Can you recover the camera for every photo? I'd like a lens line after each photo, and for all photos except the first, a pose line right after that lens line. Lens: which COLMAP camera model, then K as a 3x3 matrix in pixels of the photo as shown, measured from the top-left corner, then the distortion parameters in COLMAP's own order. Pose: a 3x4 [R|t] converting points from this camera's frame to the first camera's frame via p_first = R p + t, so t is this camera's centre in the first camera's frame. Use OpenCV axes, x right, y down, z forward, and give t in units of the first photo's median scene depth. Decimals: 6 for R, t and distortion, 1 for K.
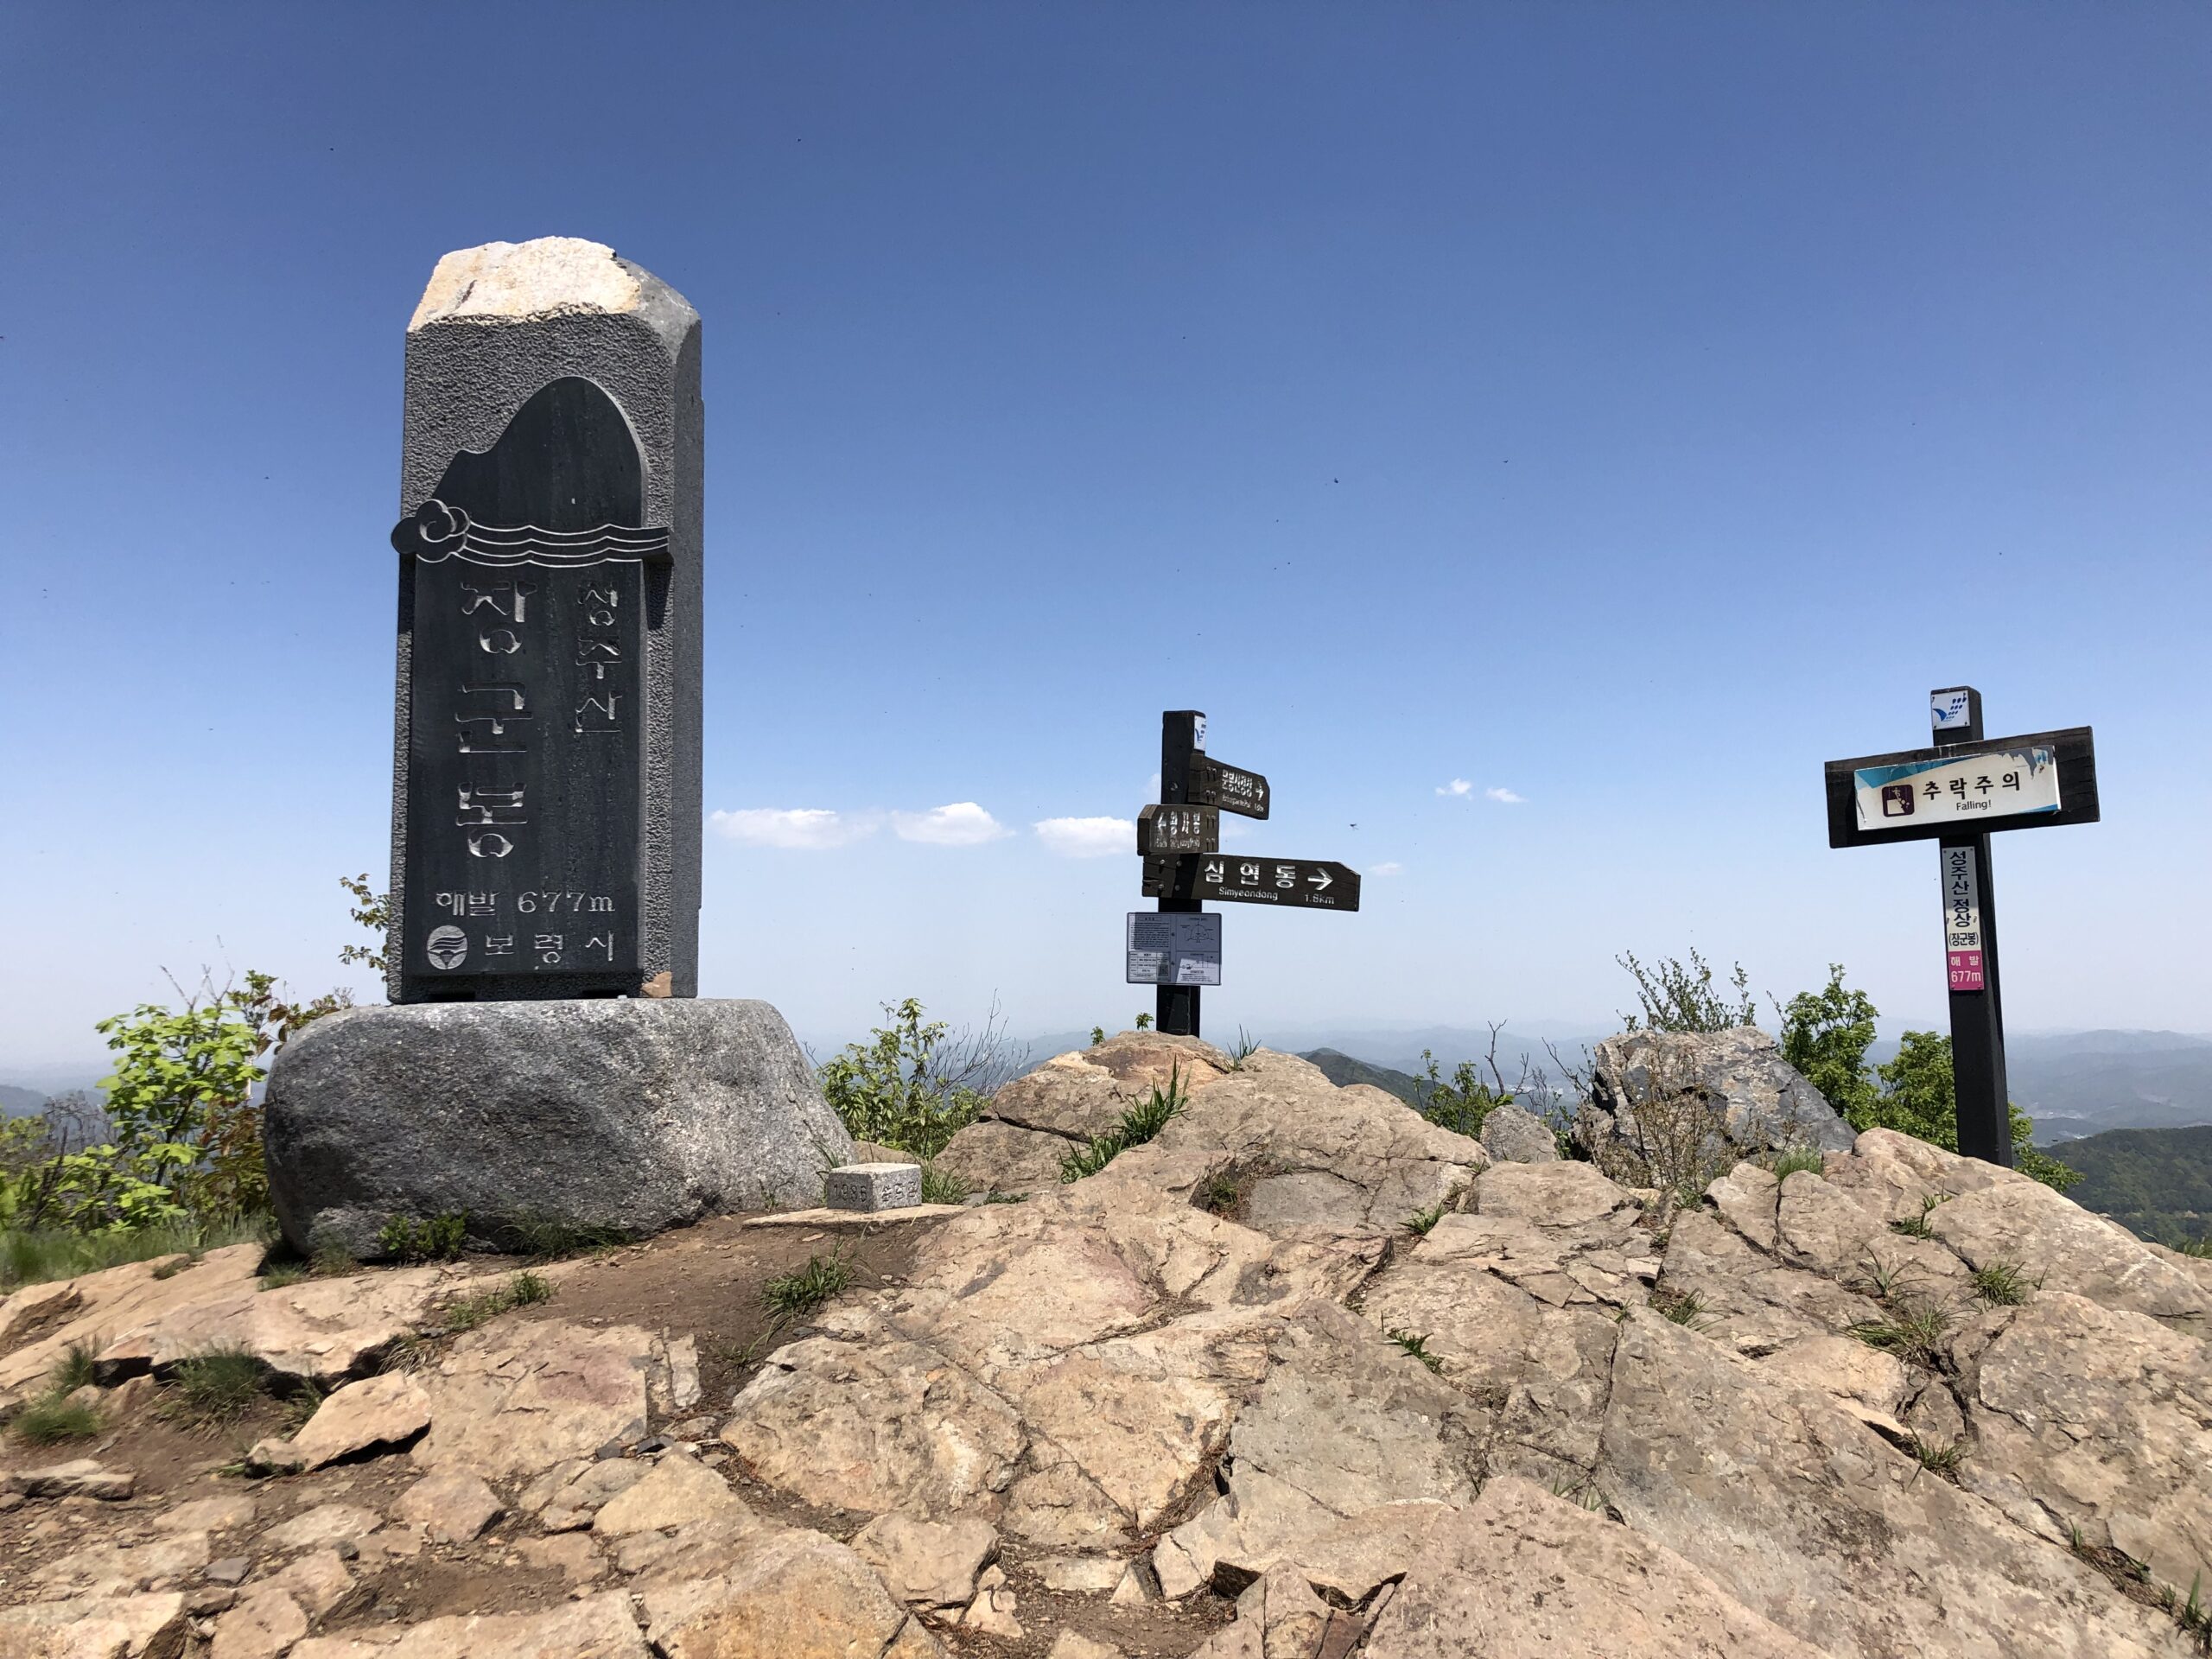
lens RADIAL K [[1784.2, 0, 1112.3], [0, 1784.2, 822.7], [0, 0, 1]] dist [0.009635, -0.008137]
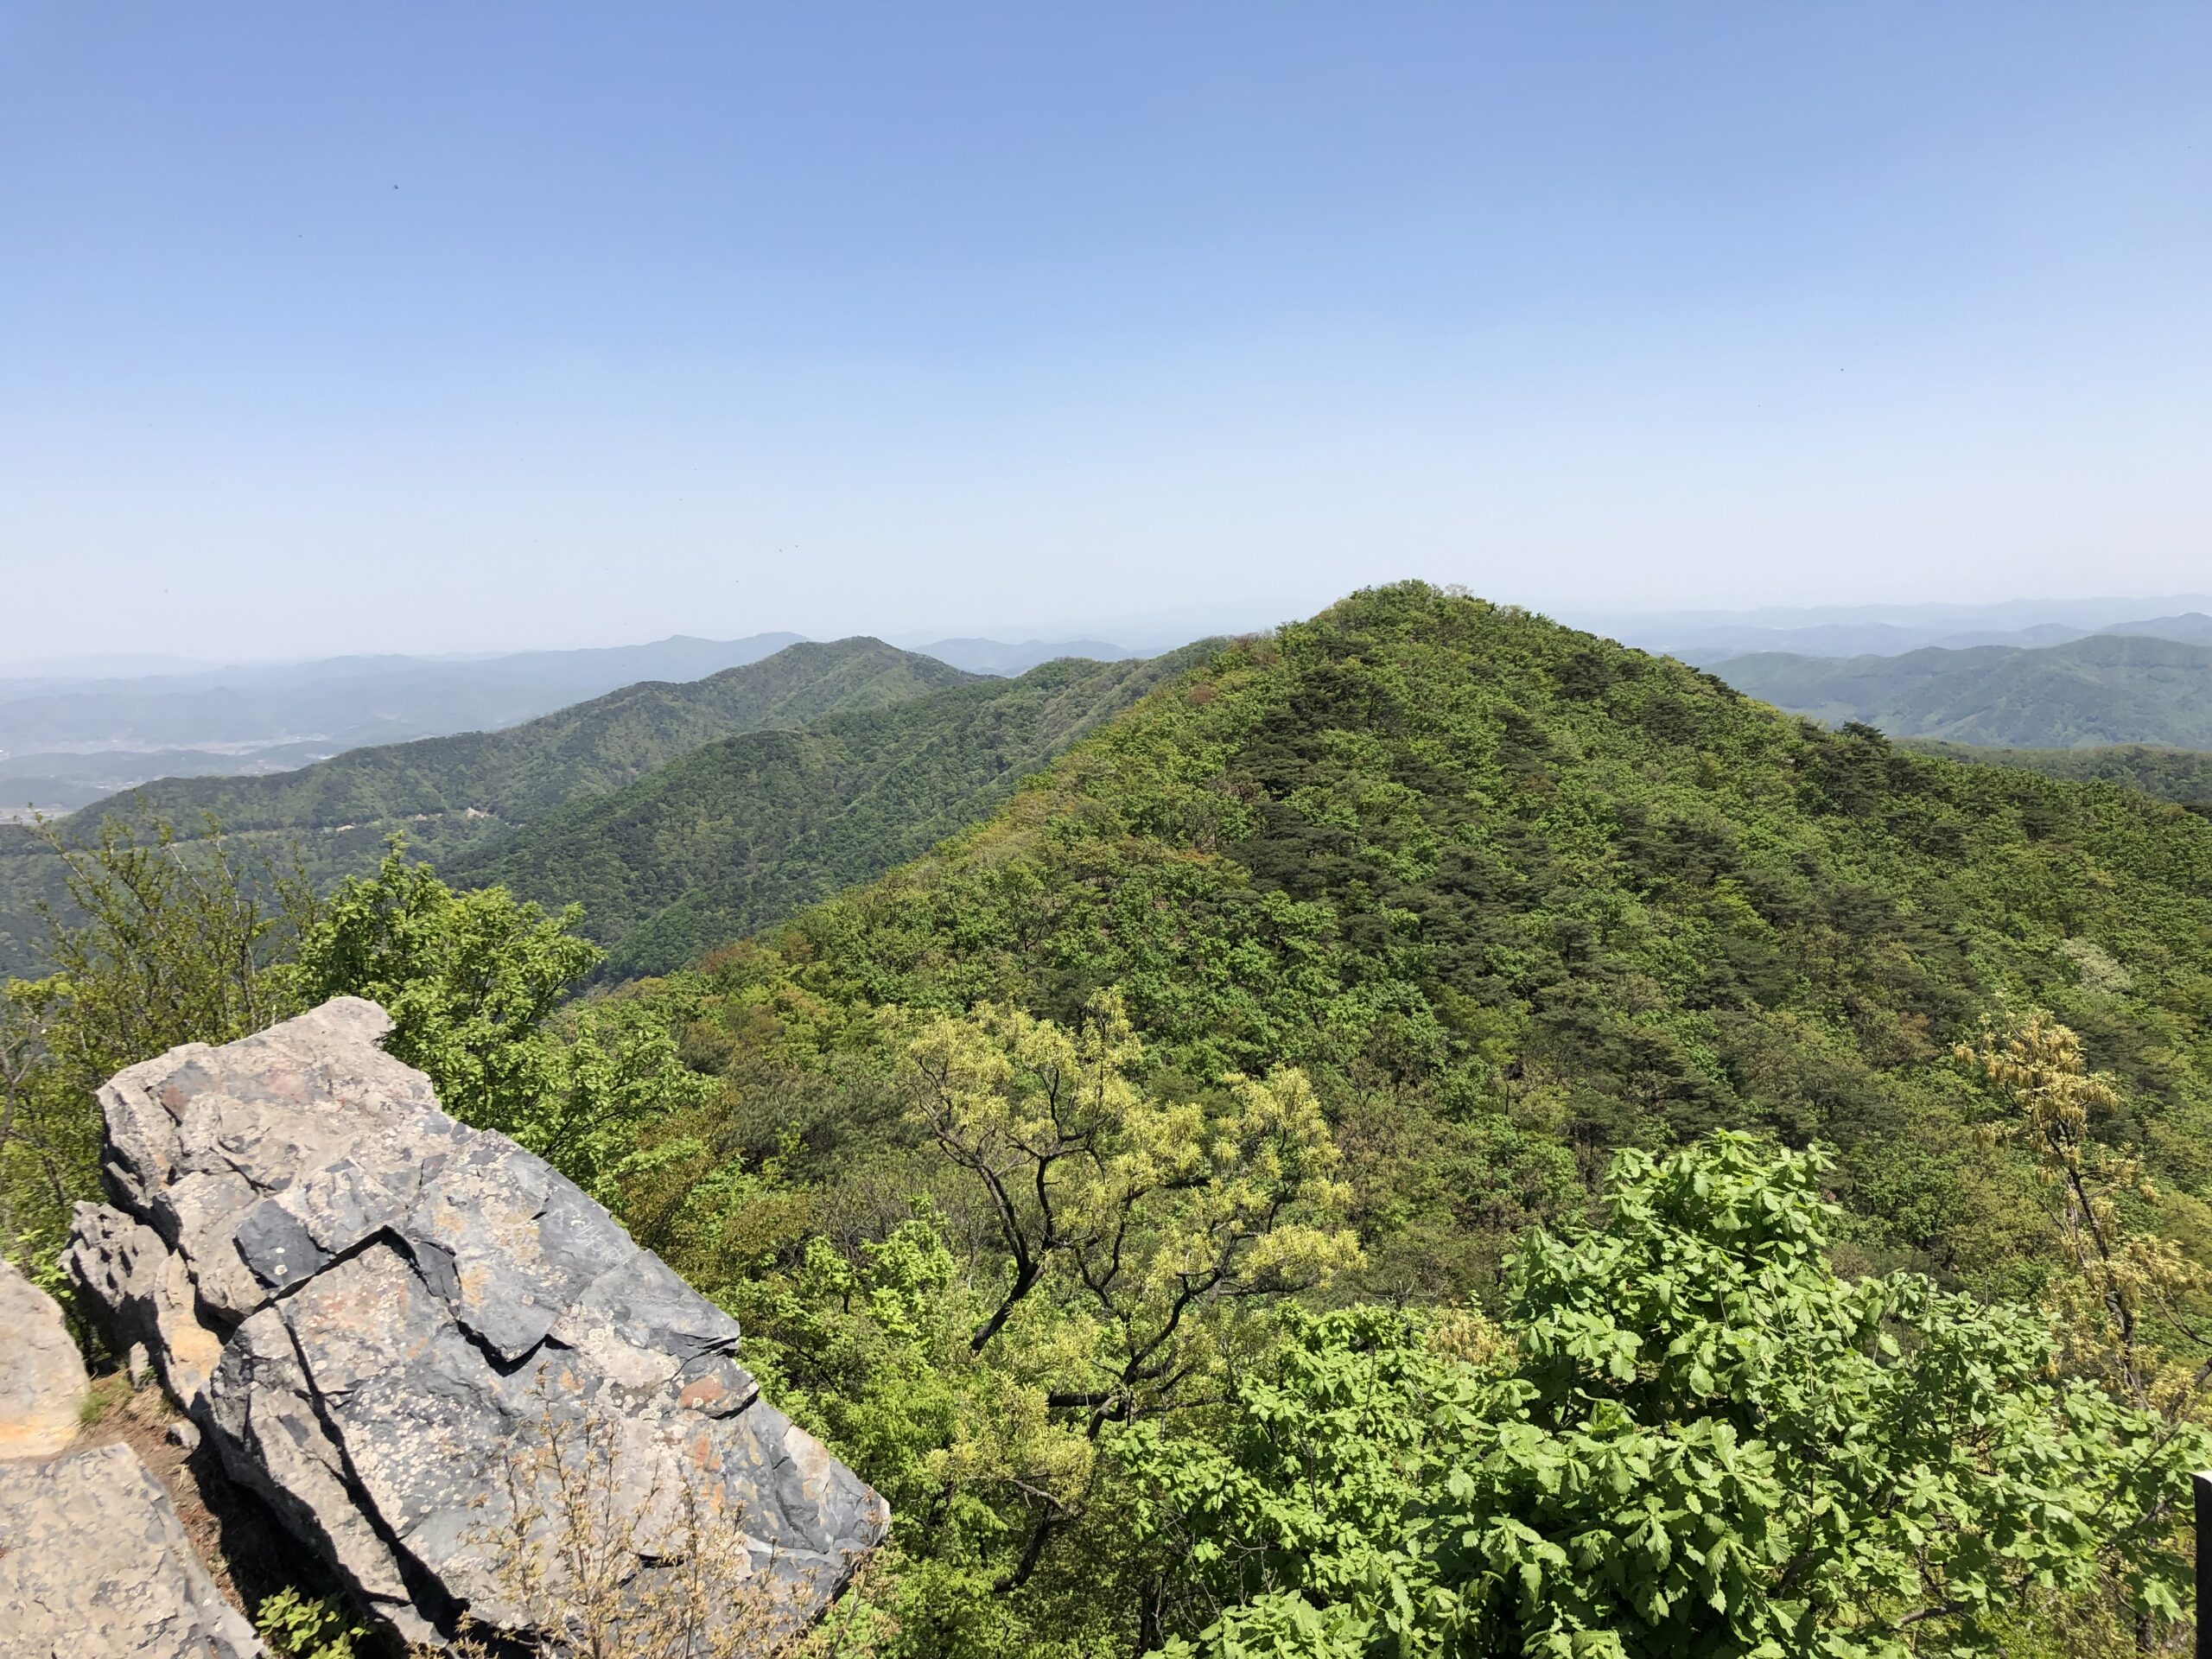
lens RADIAL K [[1784.2, 0, 1106.6], [0, 1784.2, 821.8], [0, 0, 1]] dist [0.009635, -0.008137]
pose [[0.616813, -0.104775, 0.780105, 0.116106], [-0.057345, 0.982485, 0.177299, -0.234883], [-0.785018, -0.154095, 0.600001, 1.334340]]
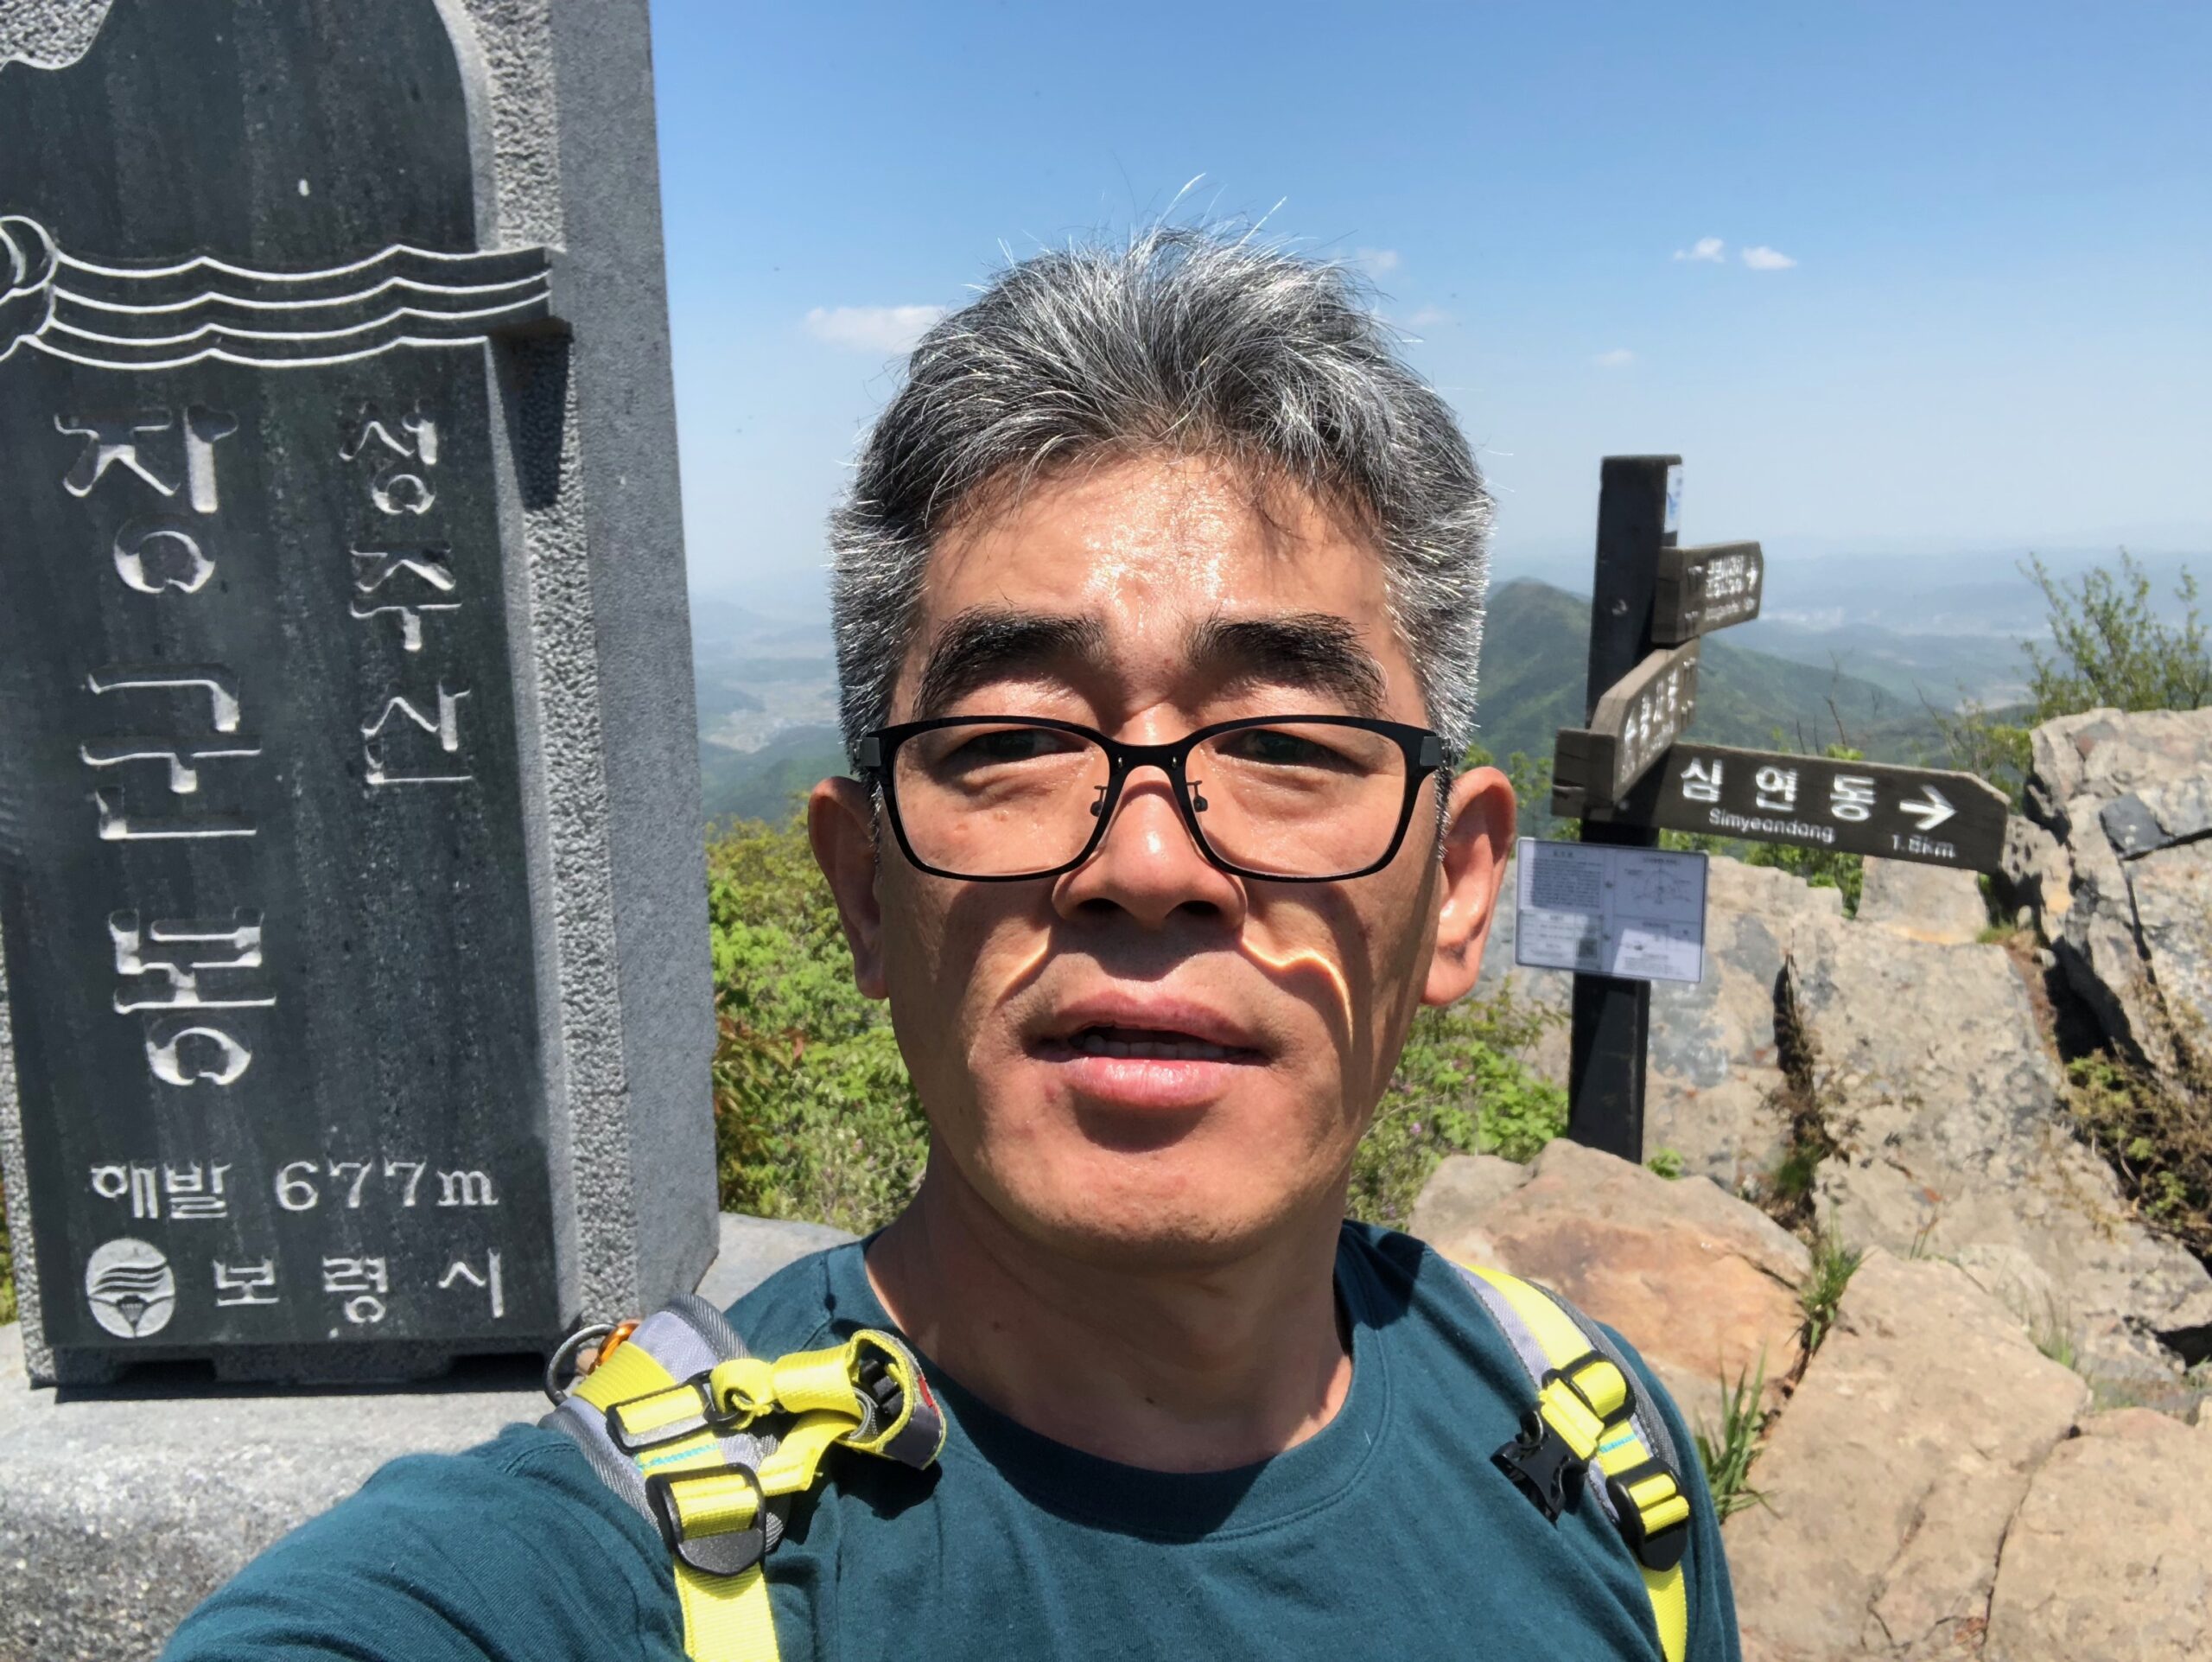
lens RADIAL K [[2063.0, 0, 1104.0], [0, 2063.0, 834.9], [0, 0, 1]] dist [-0.019620, 0.000000]
pose [[0.996780, -0.002480, -0.080148, -0.093420], [0.022681, 0.967426, 0.252137, -0.153325], [0.076912, -0.253143, 0.964367, 0.550024]]
